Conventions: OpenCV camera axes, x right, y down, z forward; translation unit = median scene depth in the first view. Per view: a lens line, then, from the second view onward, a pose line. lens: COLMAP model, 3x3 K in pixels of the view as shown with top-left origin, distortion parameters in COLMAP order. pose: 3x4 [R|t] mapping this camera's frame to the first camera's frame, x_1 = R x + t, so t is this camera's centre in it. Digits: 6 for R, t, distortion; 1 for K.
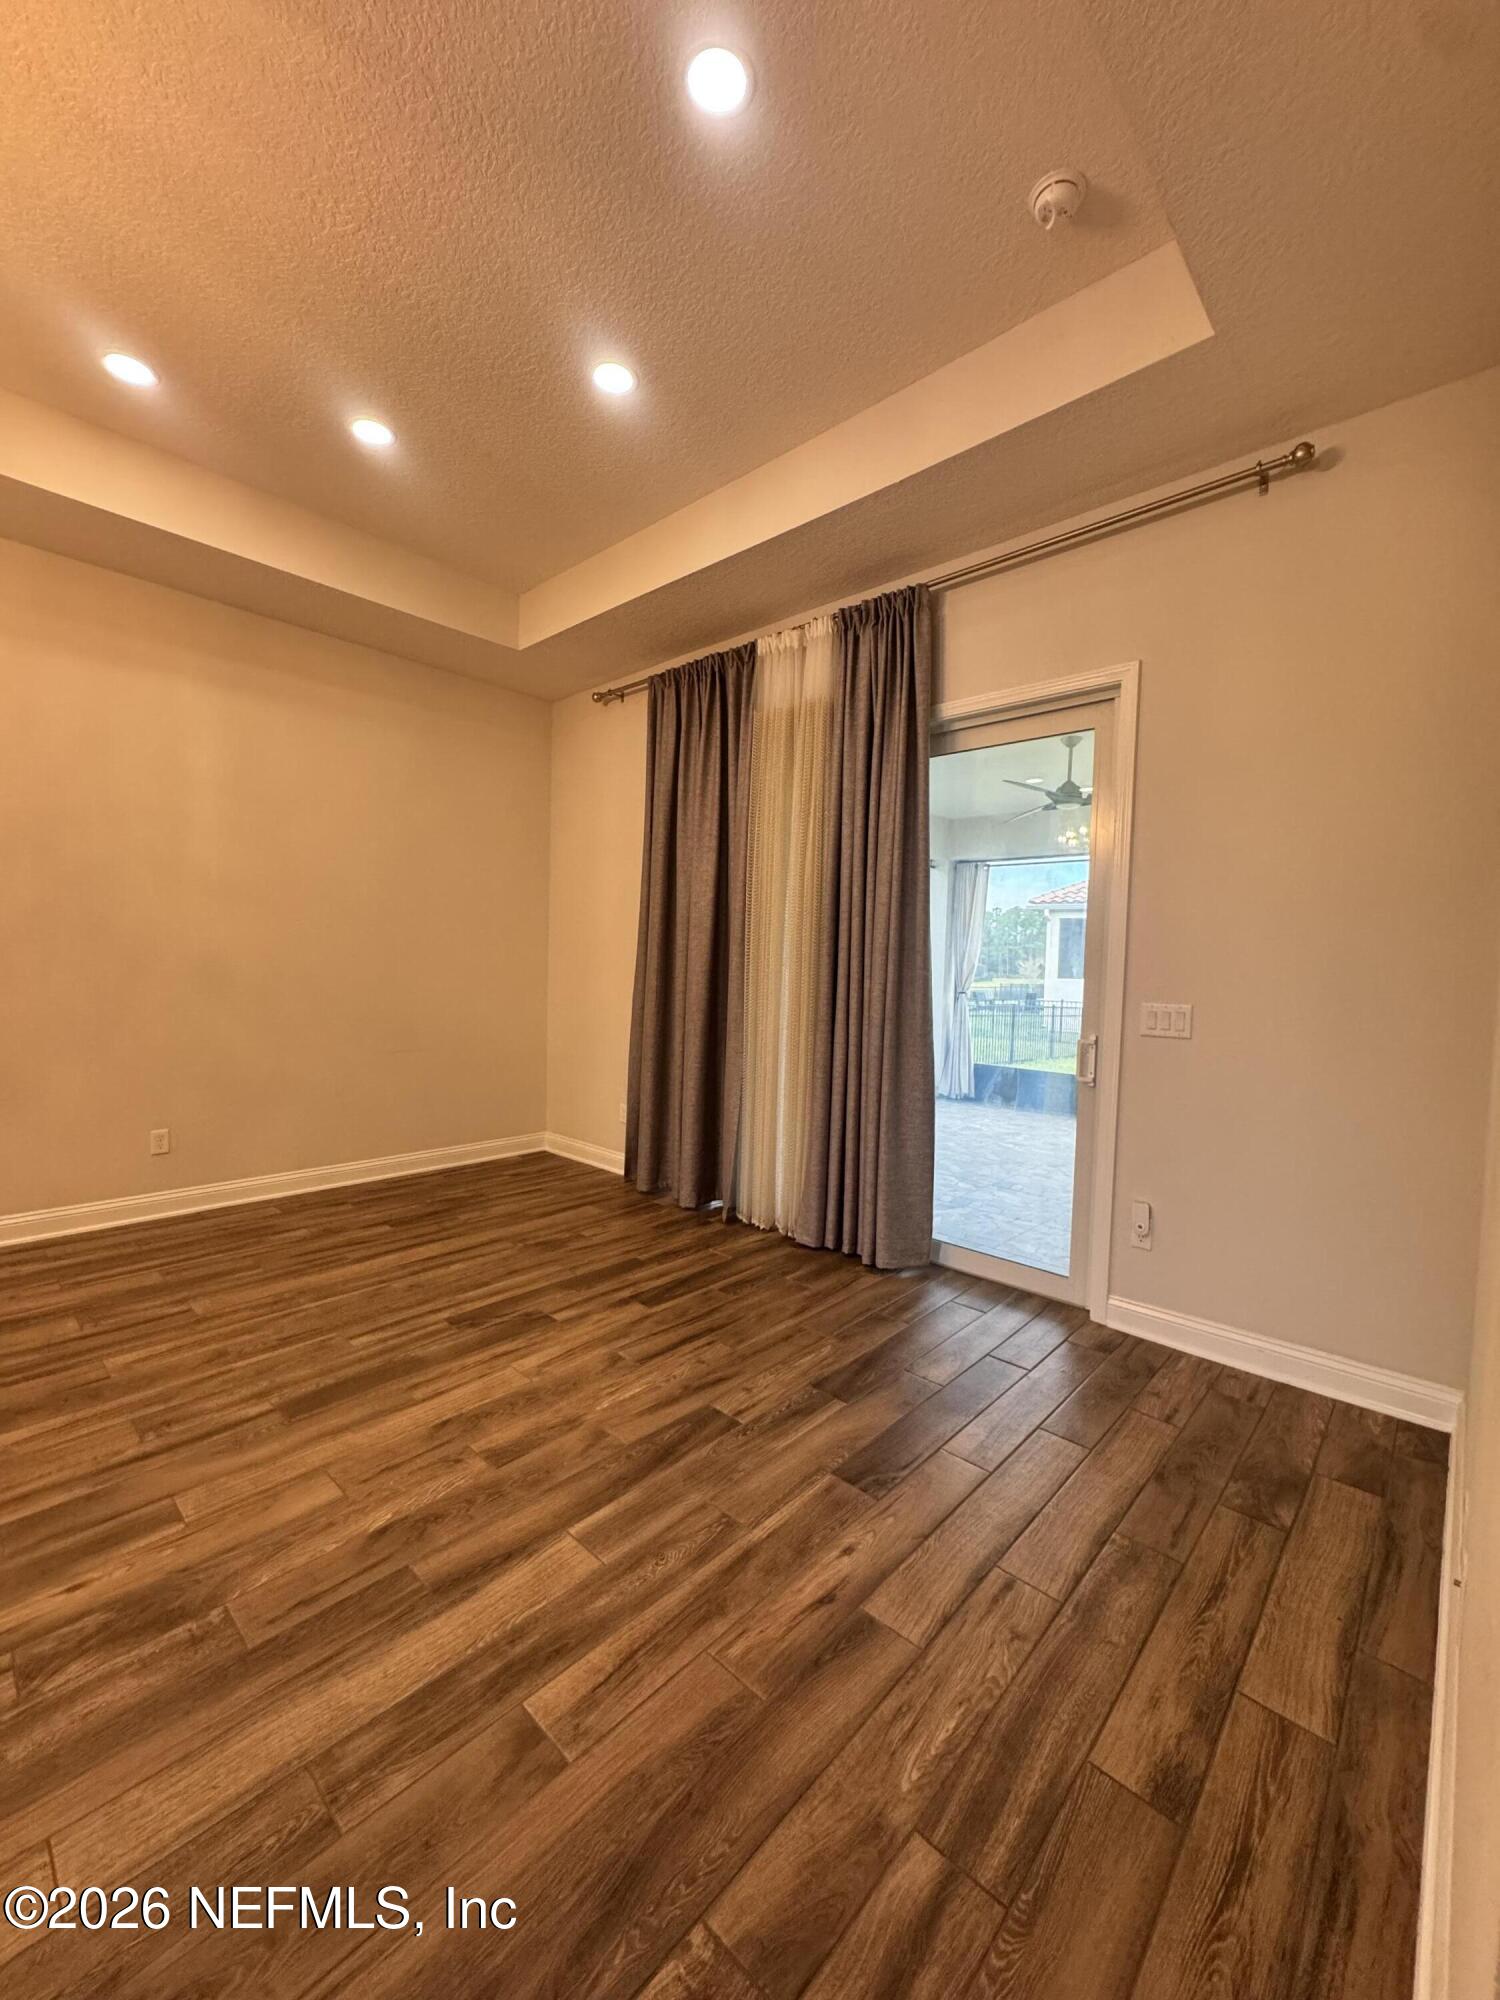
lens RADIAL K [[797.4, 0, 750.2], [0, 797.4, 1001.8], [0, 0, 1]] dist [-0.002245, 0.000554]
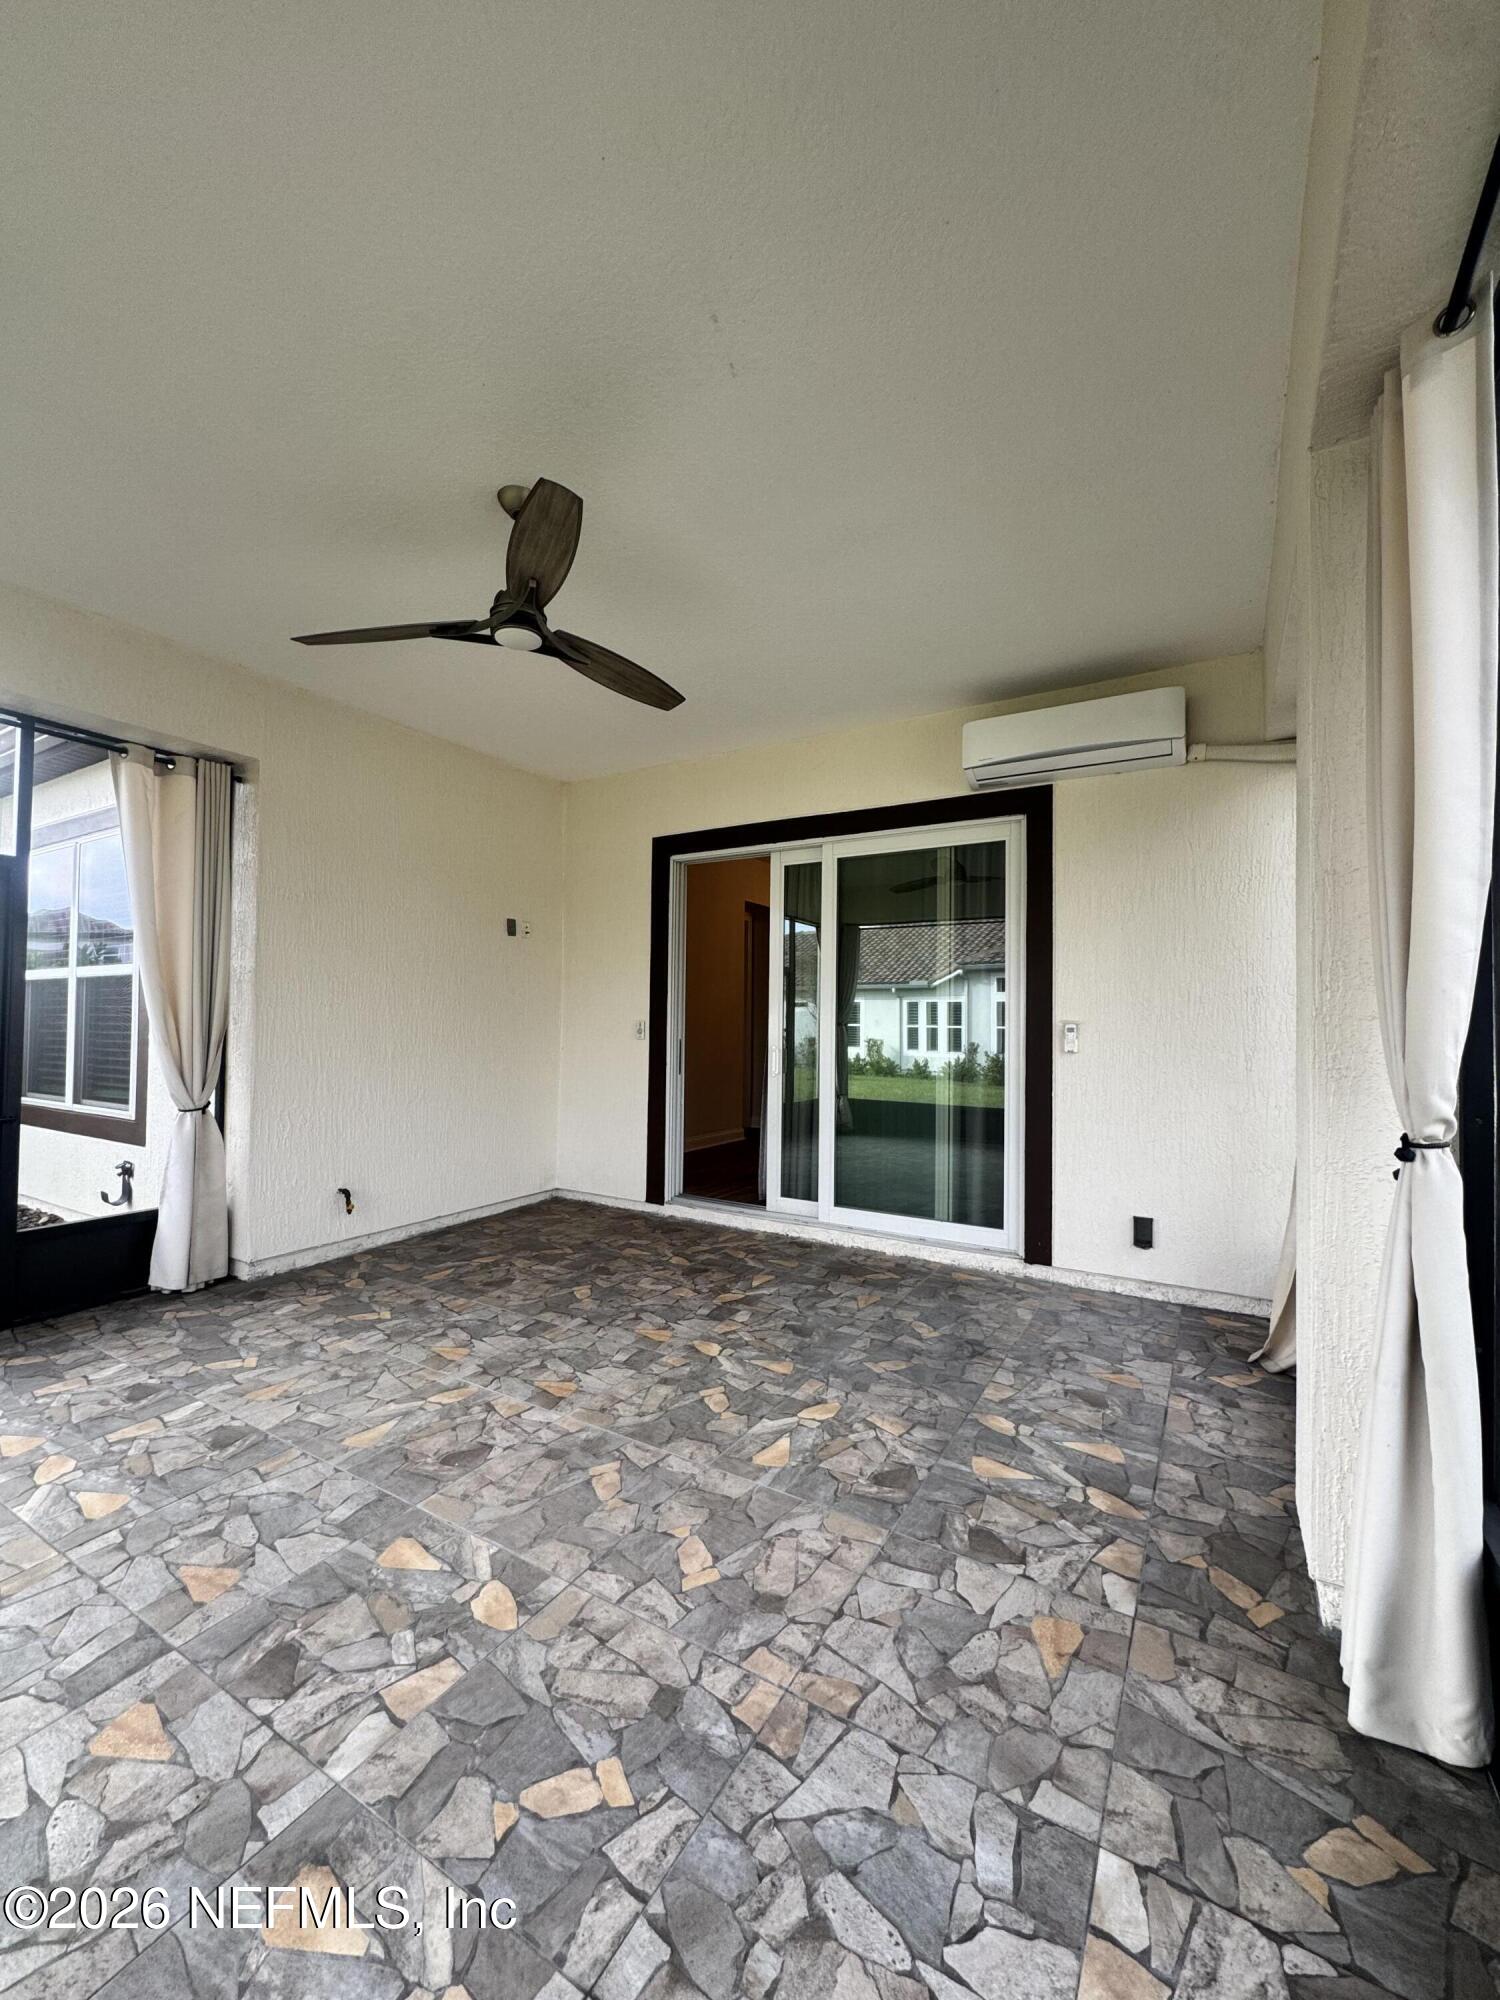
lens RADIAL K [[797.4, 0, 750.2], [0, 797.4, 1001.8], [0, 0, 1]] dist [-0.002245, 0.000554]
pose [[-0.977629, -0.045730, -0.205304, 0.800449], [-0.049015, 0.998738, 0.010939, -0.094984], [0.204545, 0.020757, -0.978637, 3.397101]]
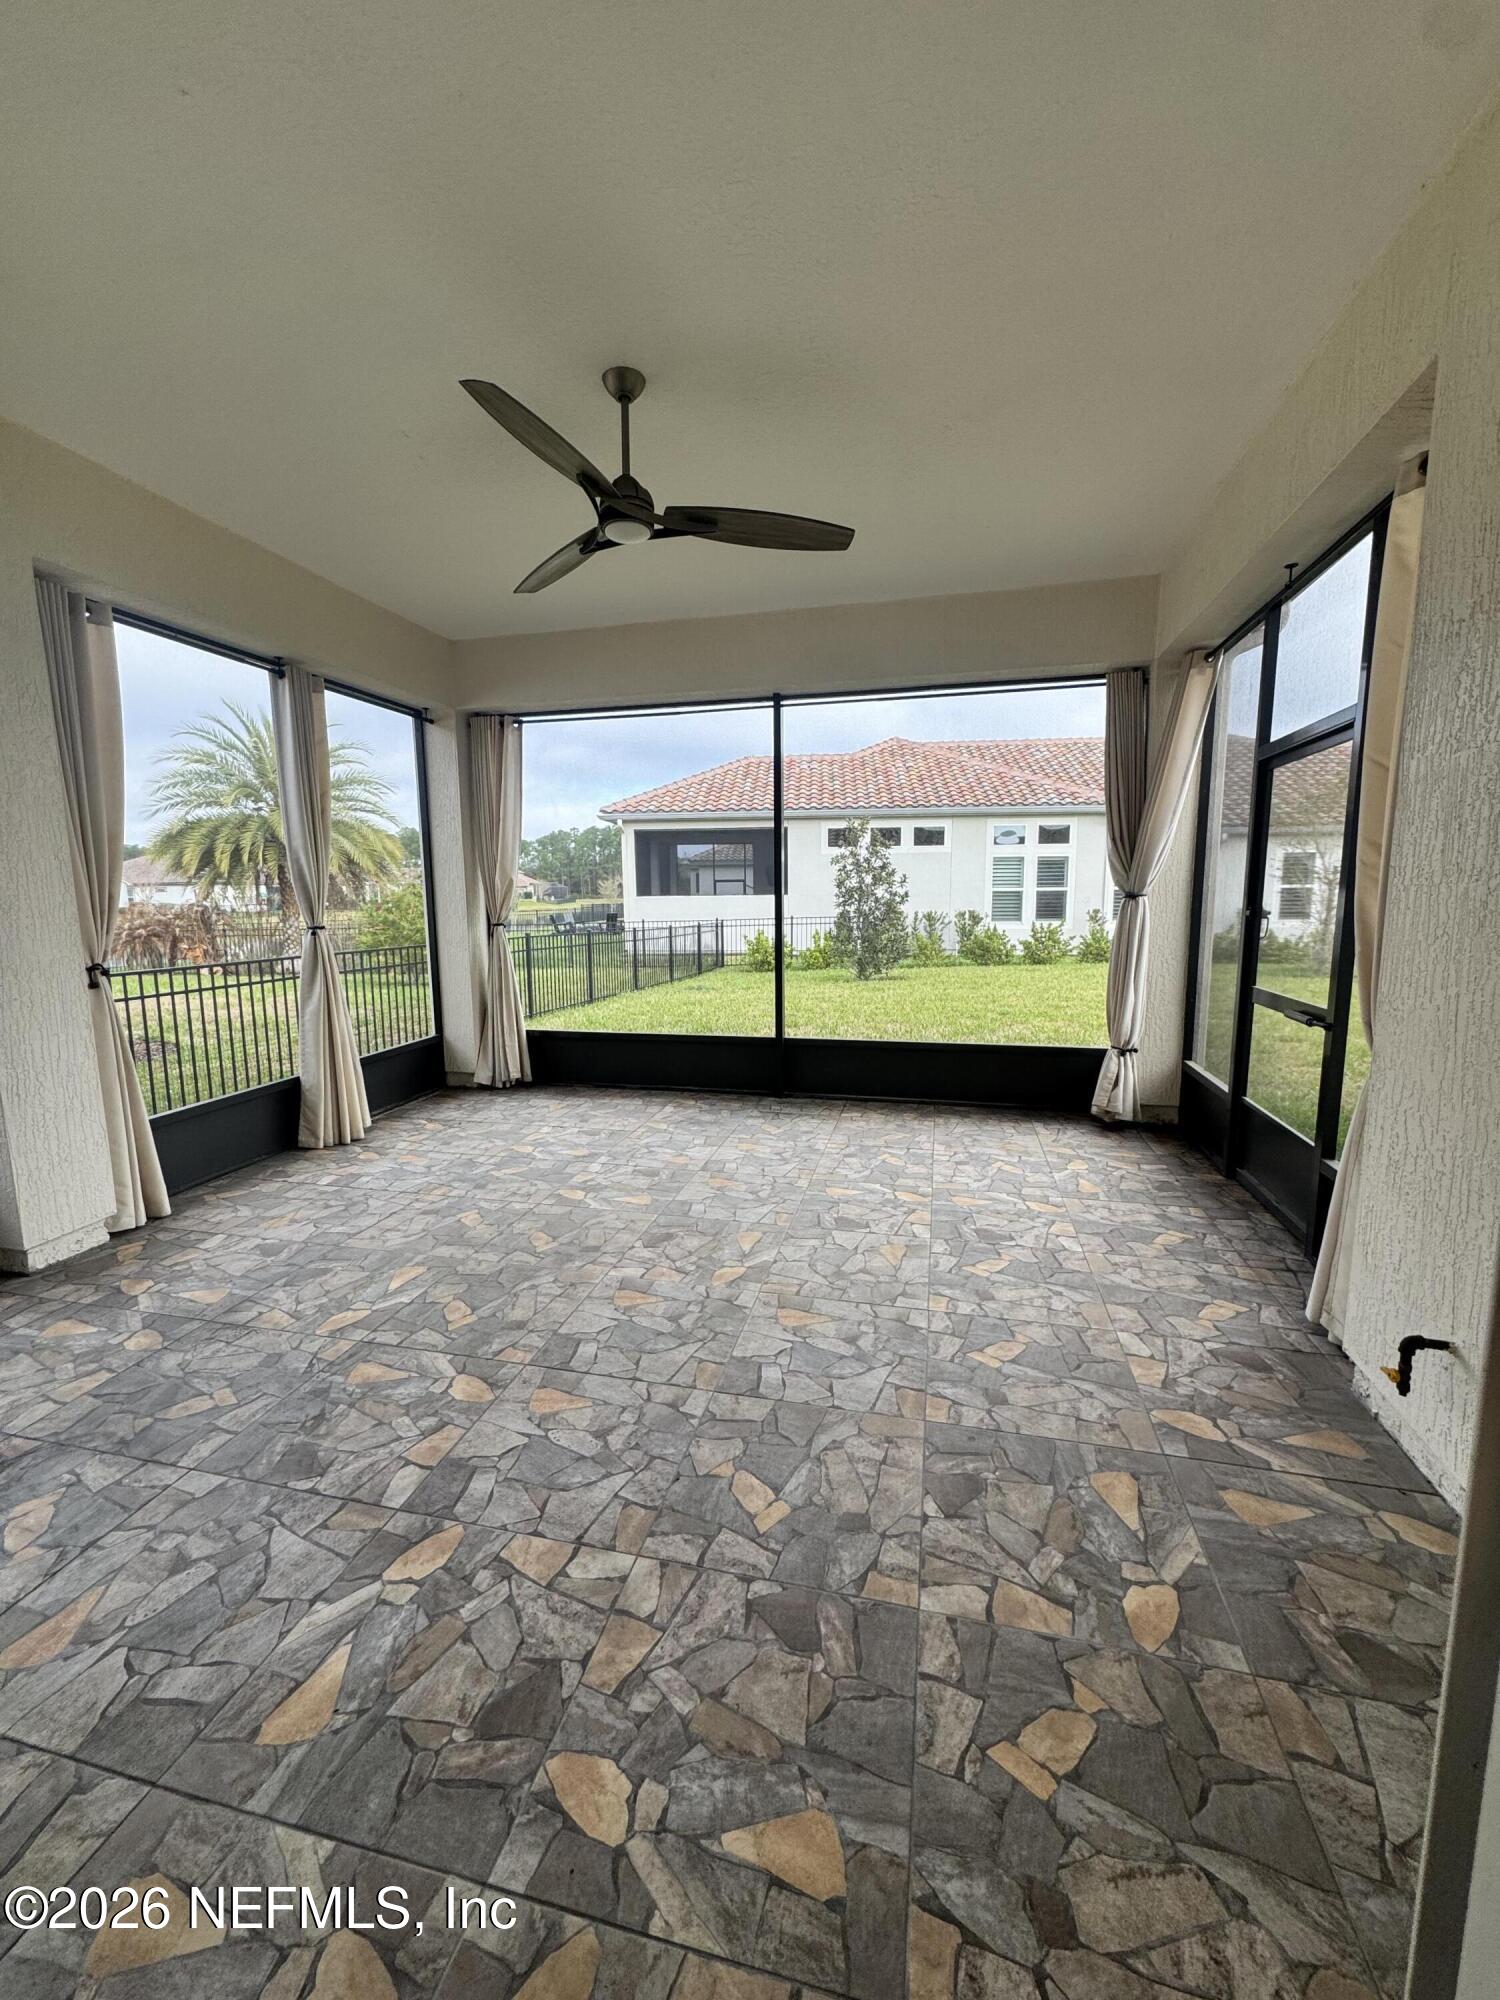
lens RADIAL K [[798.7, 0, 755.4], [0, 798.7, 997.3], [0, 0, 1]] dist [0.000641, 0.000332]
pose [[0.869843, -0.103034, 0.482449, 0.464618], [0.058956, 0.992649, 0.105698, -0.031553], [-0.489793, -0.063497, 0.869523, 1.194210]]
